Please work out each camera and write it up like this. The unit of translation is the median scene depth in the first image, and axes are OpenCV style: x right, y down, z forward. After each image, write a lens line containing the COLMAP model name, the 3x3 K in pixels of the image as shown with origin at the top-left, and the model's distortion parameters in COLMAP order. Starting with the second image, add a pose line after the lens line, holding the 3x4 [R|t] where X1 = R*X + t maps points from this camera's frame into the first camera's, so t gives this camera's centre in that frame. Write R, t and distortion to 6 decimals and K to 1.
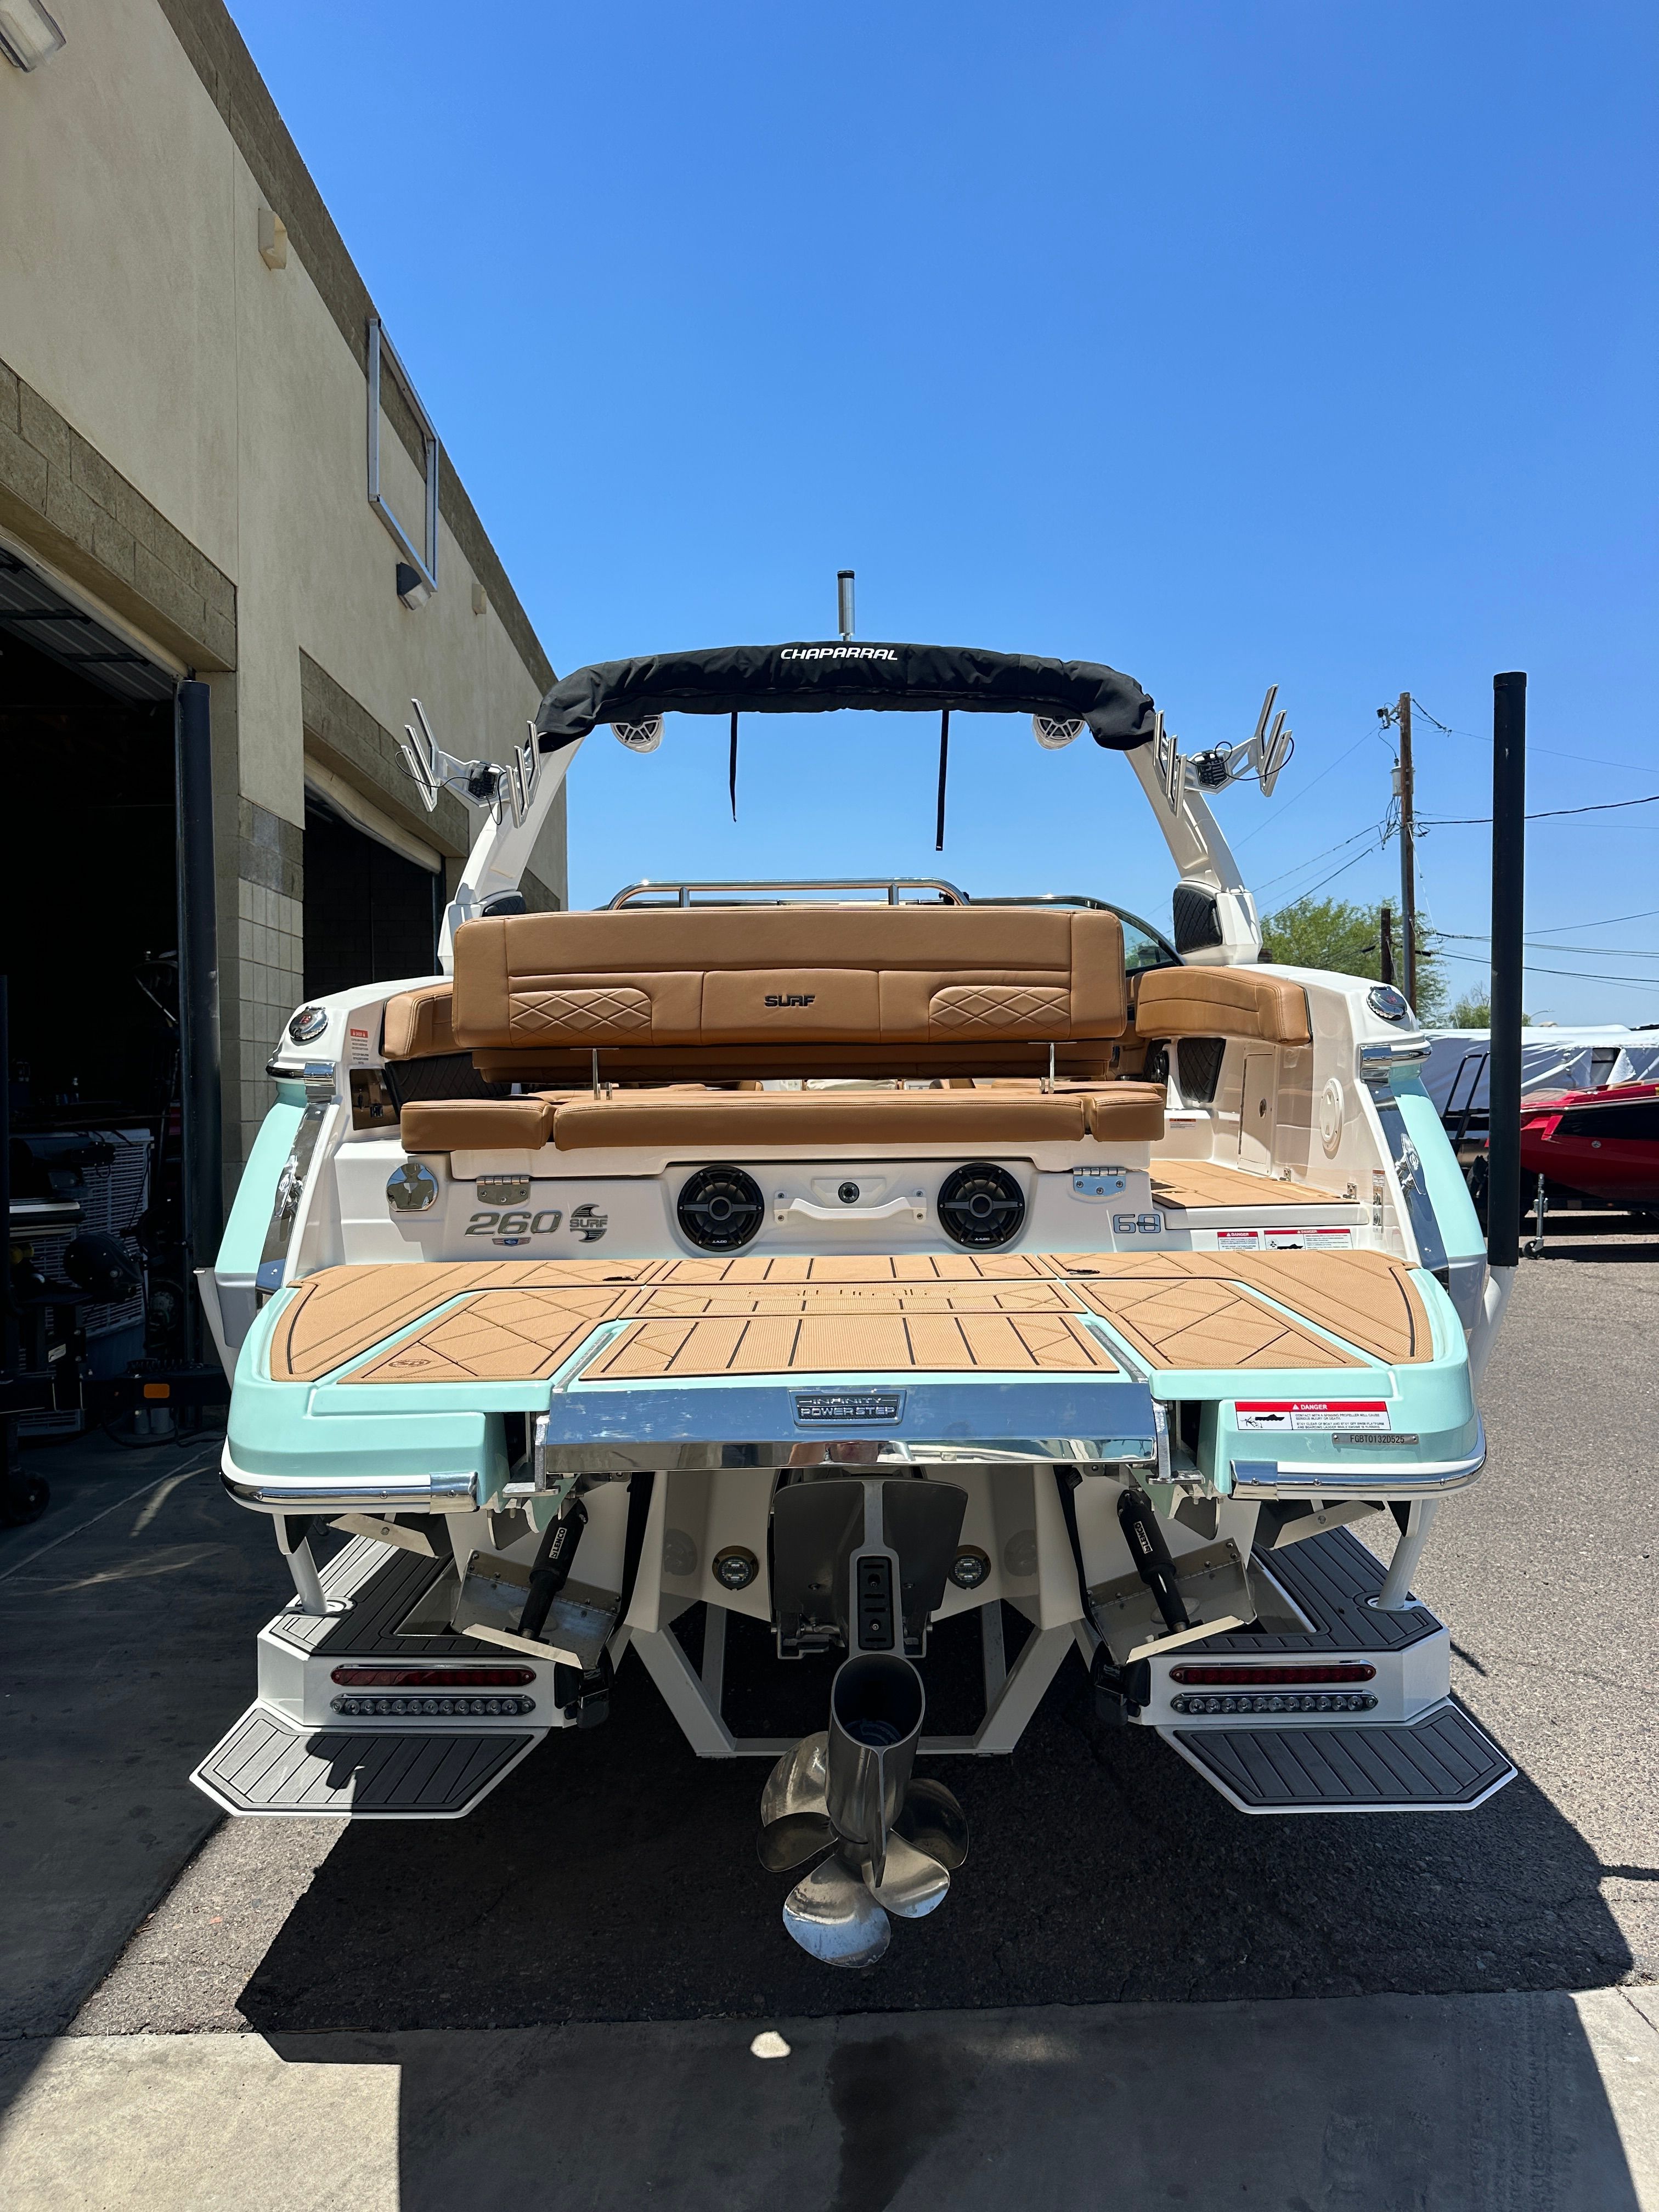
lens RADIAL K [[1541.8, 0, 829.3], [0, 1541.8, 1139.4], [0, 0, 1]] dist [0.006826, -0.002375]
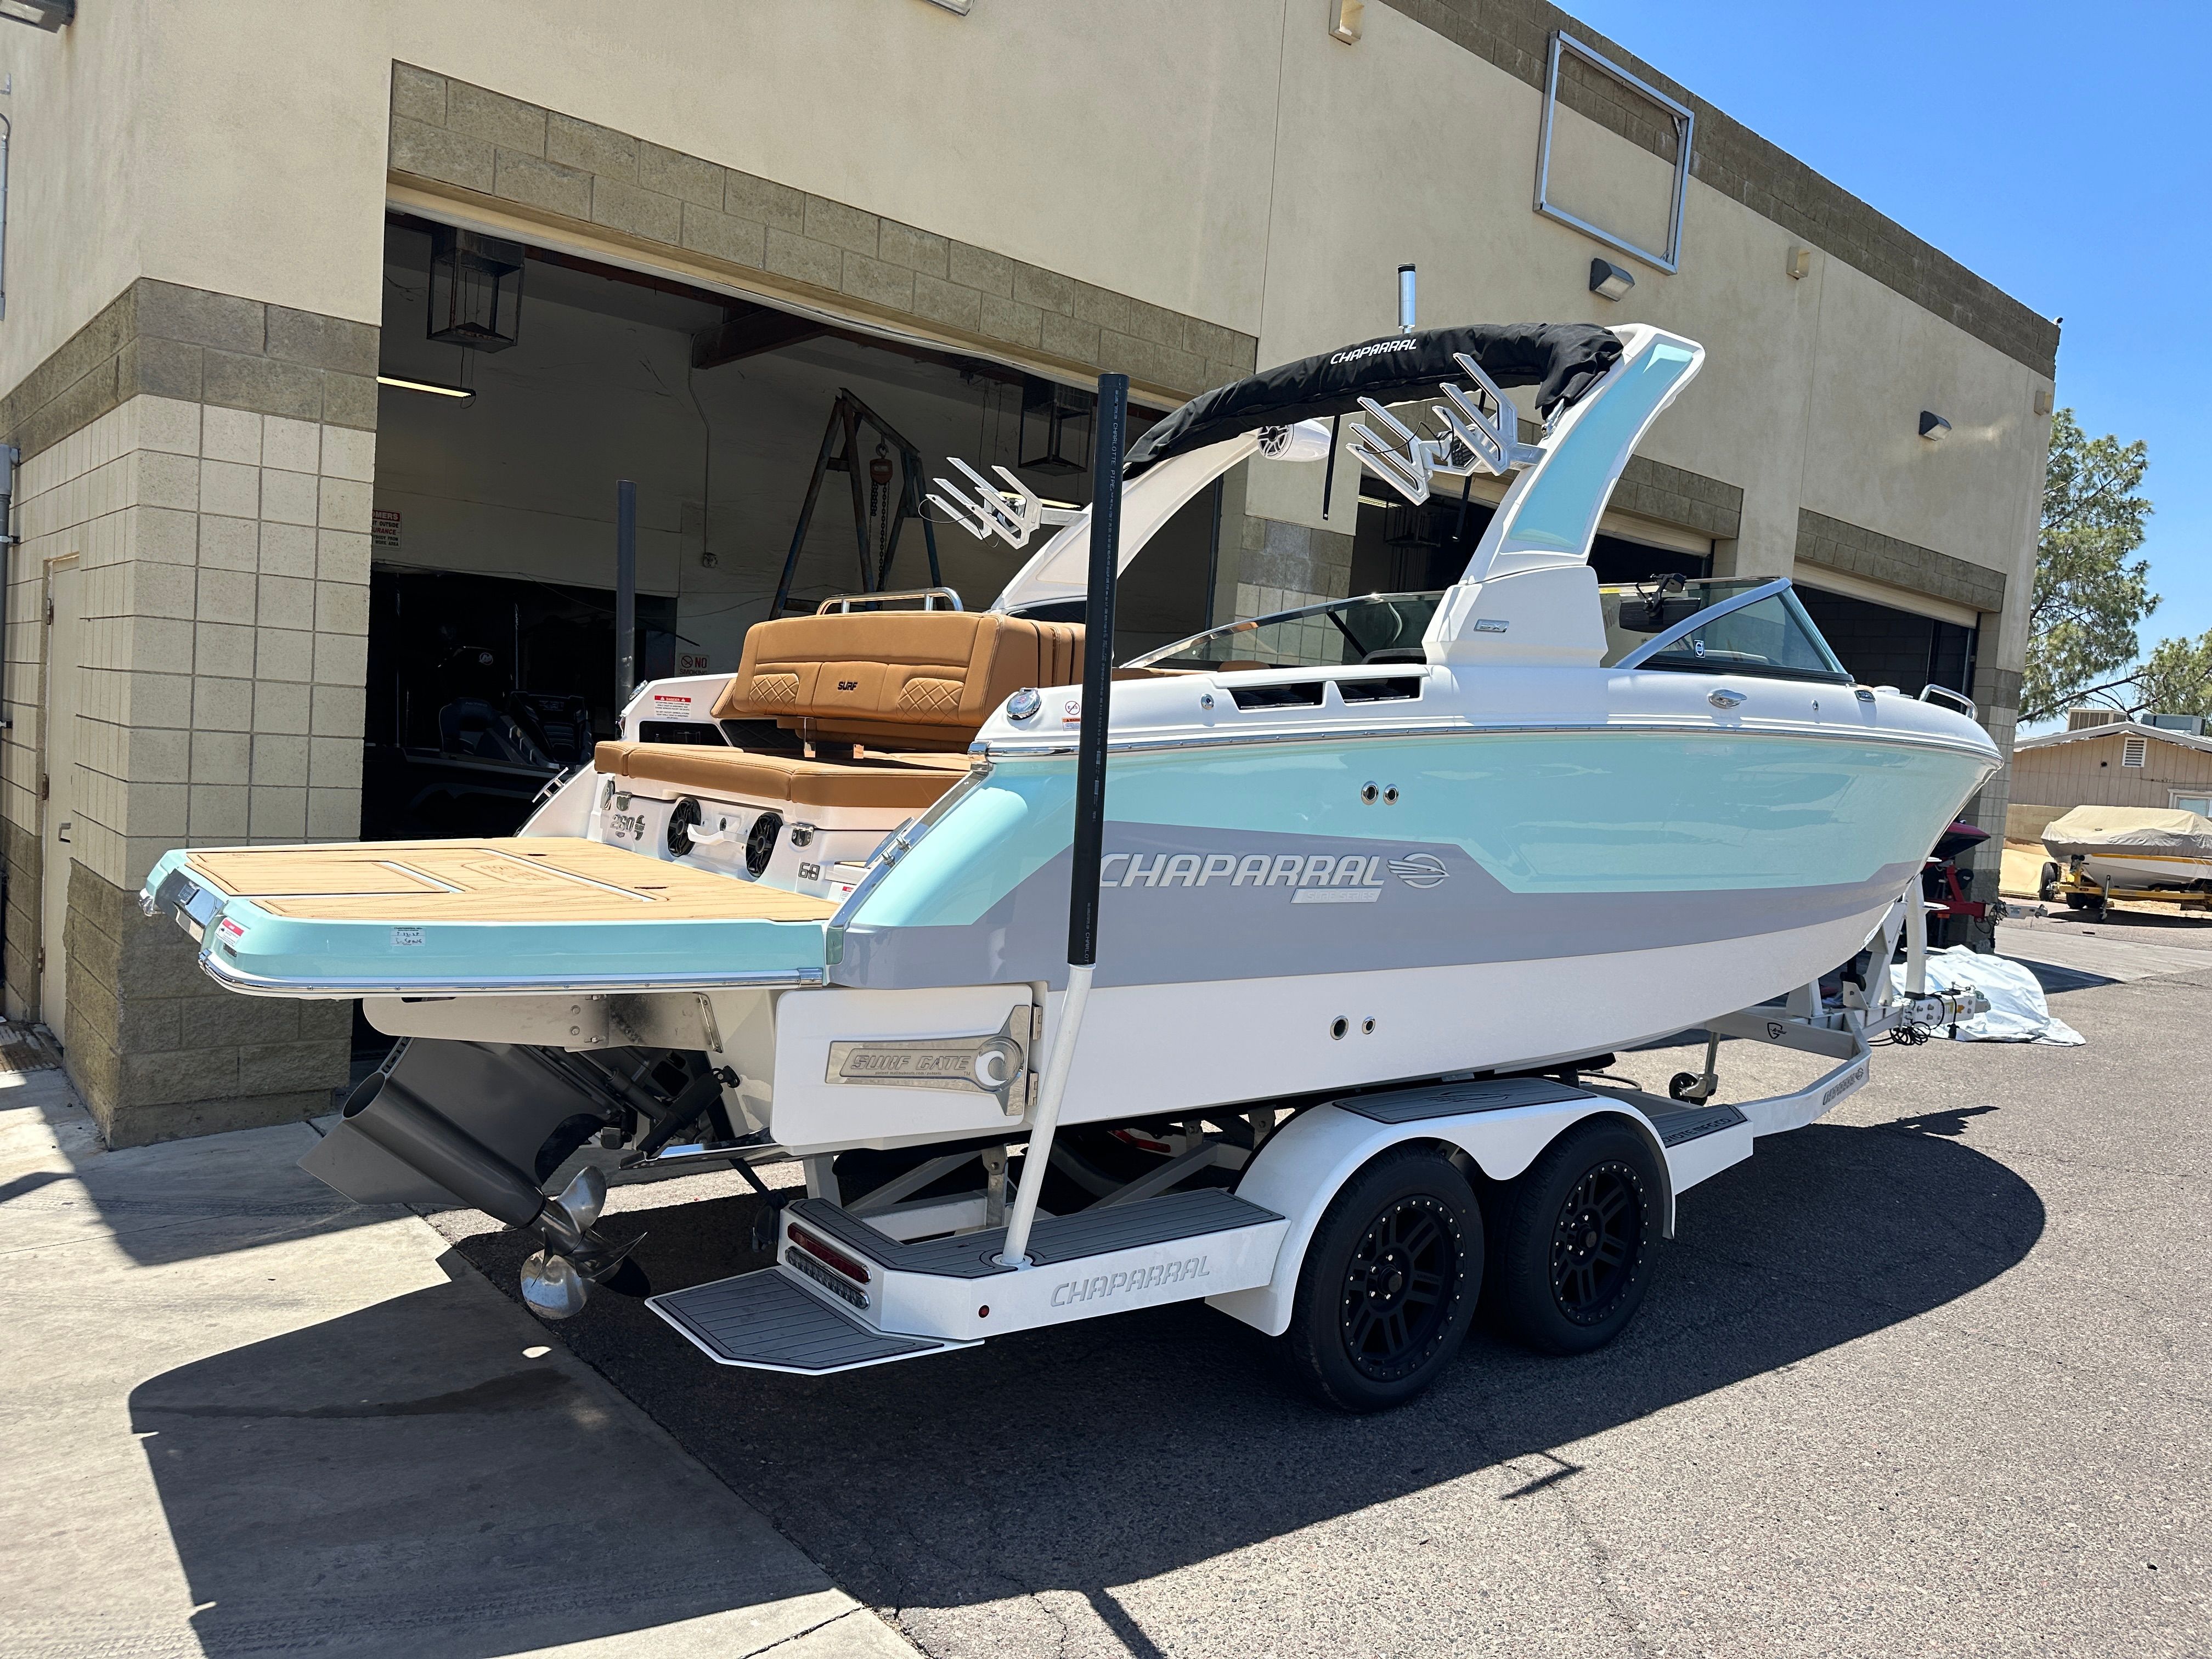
lens RADIAL K [[1611.9, 0, 1171.7], [0, 1611.9, 830.9], [0, 0, 1]] dist [0.031274, -0.029471]
pose [[0.606923, 0.093980, -0.789185, 1.315964], [-0.086683, 0.994888, 0.051813, -0.065612], [0.790020, 0.036962, 0.611966, 0.397317]]
